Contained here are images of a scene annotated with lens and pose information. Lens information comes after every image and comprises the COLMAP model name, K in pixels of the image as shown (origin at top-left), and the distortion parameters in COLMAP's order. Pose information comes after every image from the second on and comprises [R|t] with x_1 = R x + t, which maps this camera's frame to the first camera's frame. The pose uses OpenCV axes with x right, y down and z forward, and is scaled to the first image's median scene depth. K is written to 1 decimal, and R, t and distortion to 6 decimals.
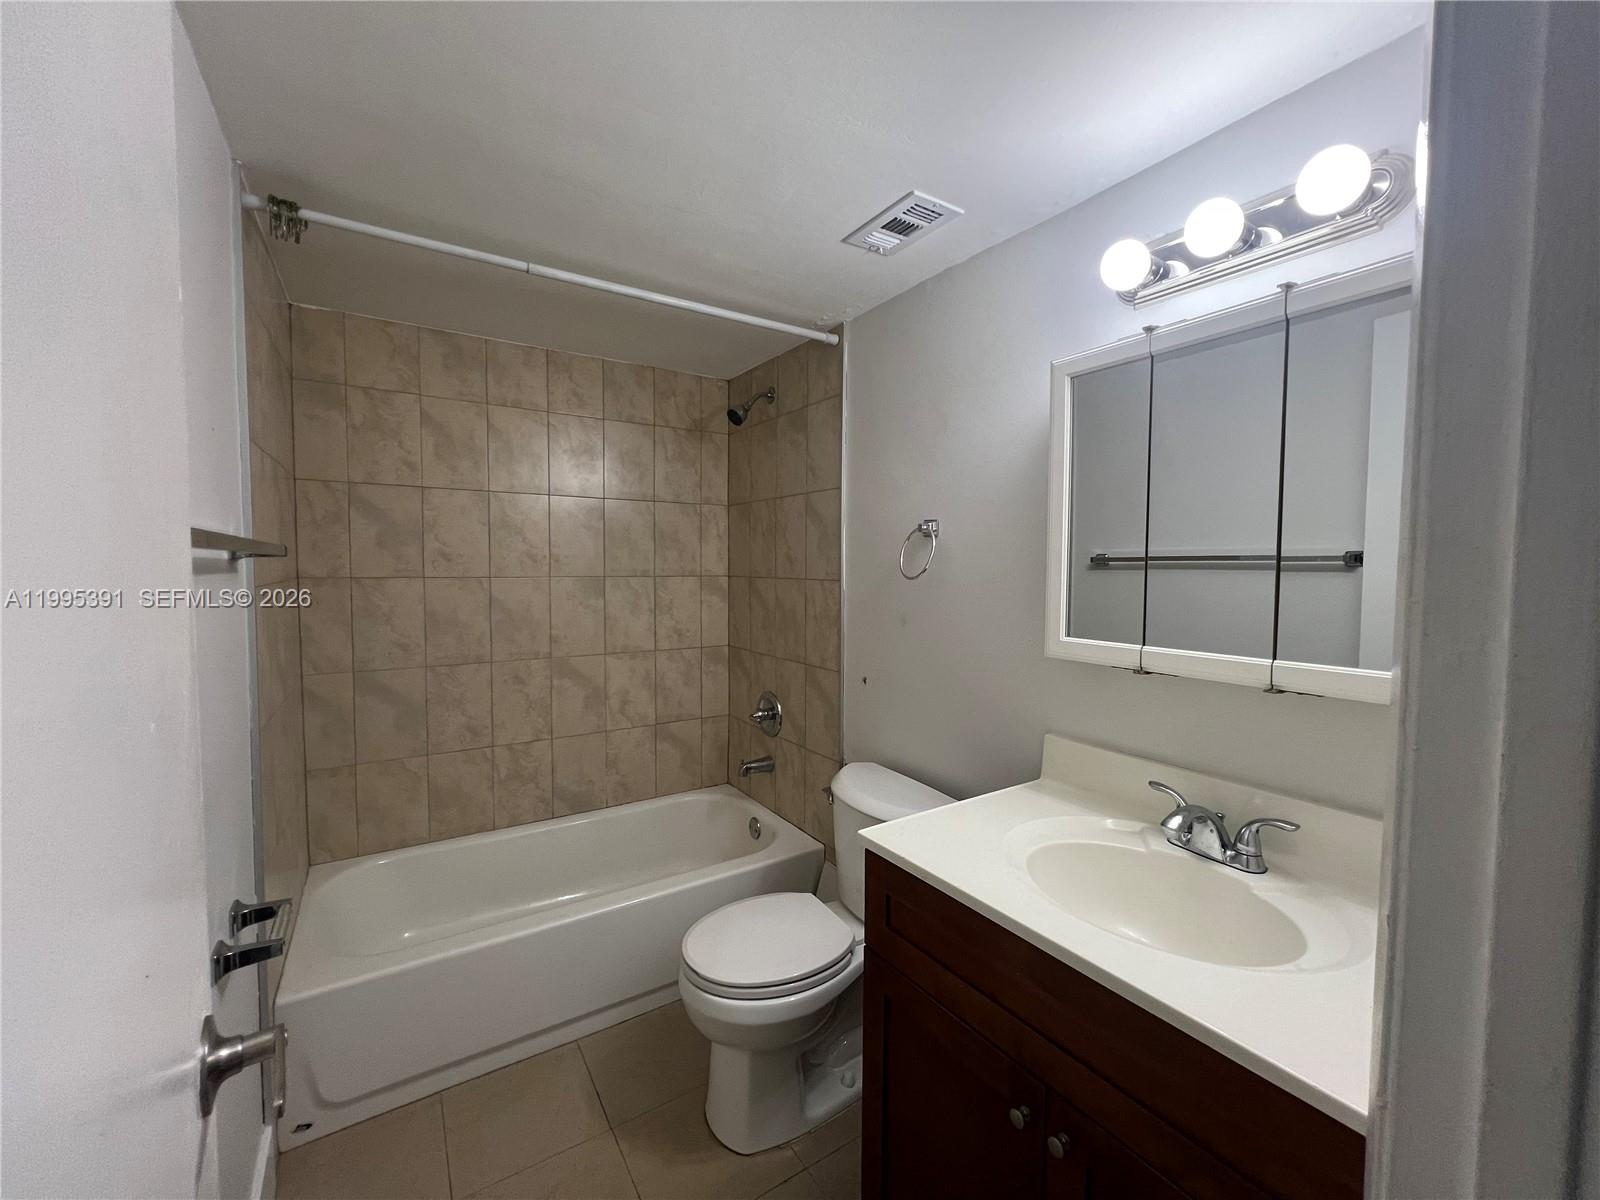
lens RADIAL K [[642.1, 0, 800.0], [0, 642.1, 600.0], [0, 0, 1]] dist [-0.001133, -0.000156]
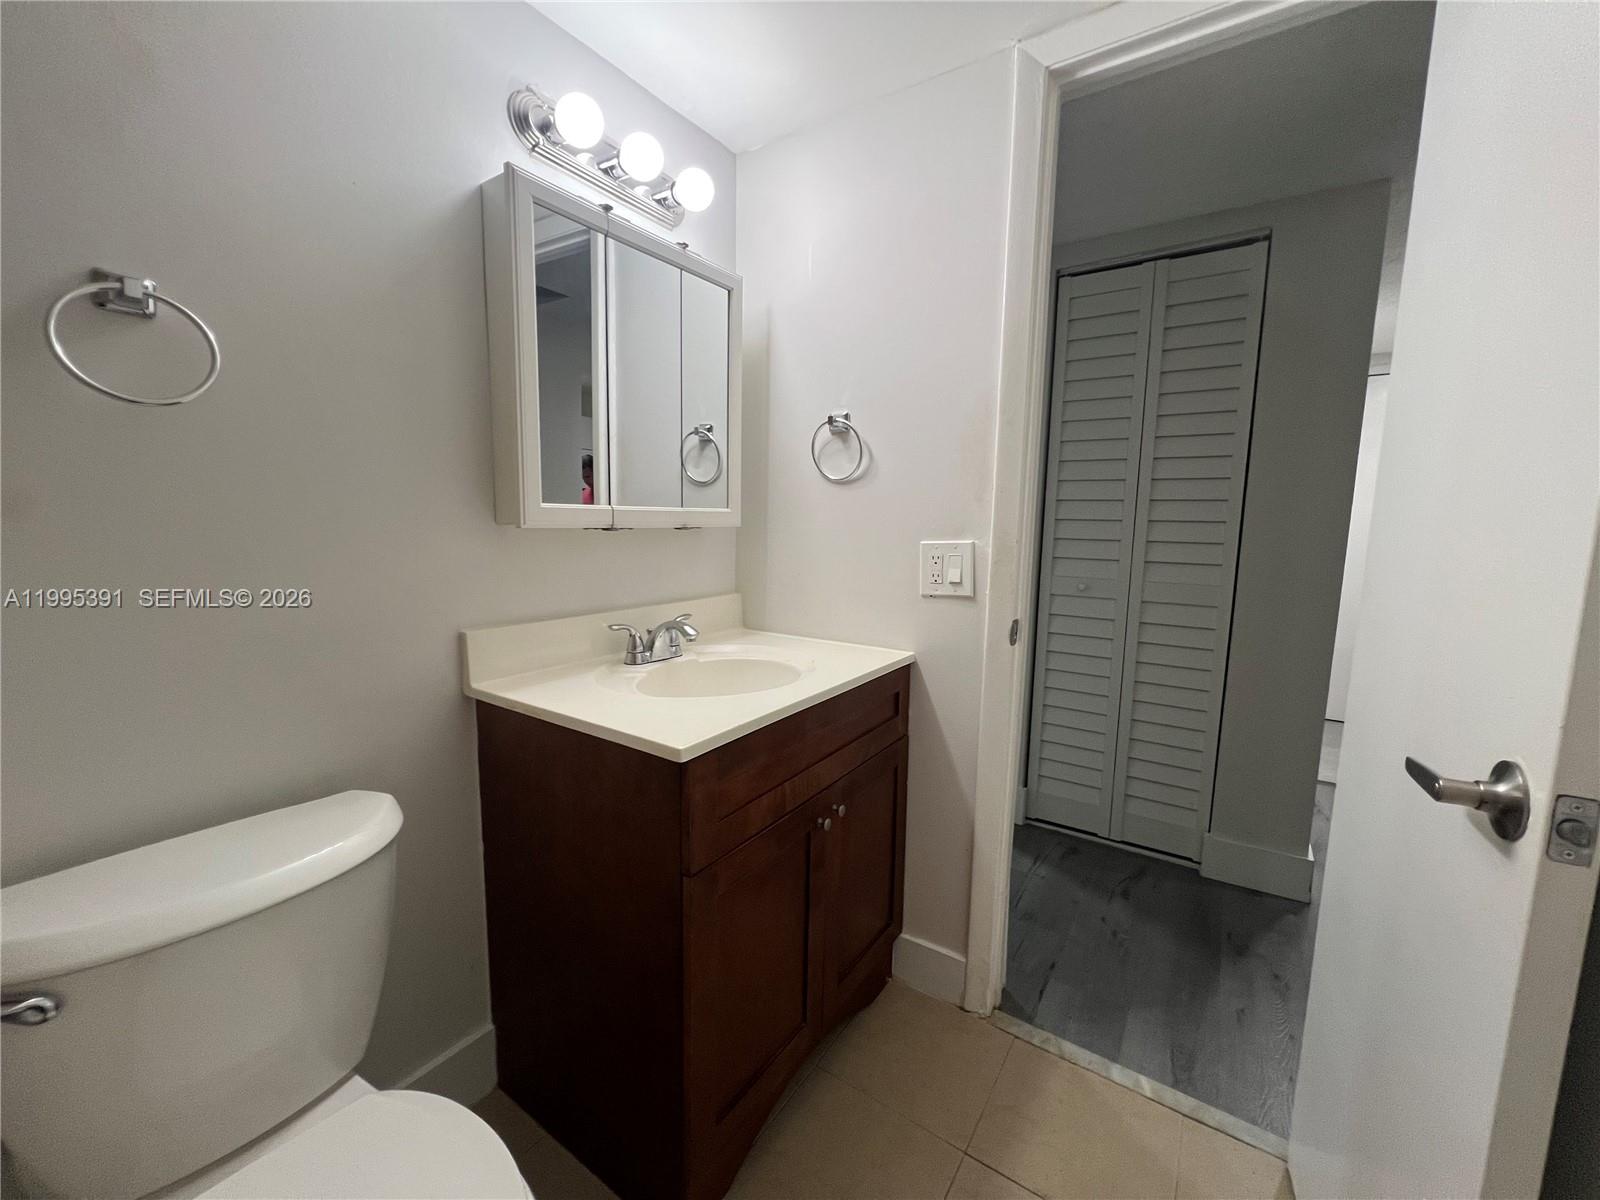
lens RADIAL K [[642.1, 0, 800.0], [0, 642.1, 600.0], [0, 0, 1]] dist [-0.001133, -0.000156]
pose [[-0.395340, -0.123665, 0.910172, -0.720557], [0.033967, 0.988250, 0.149027, 0.087641], [-0.917906, 0.089833, -0.386494, 1.306845]]
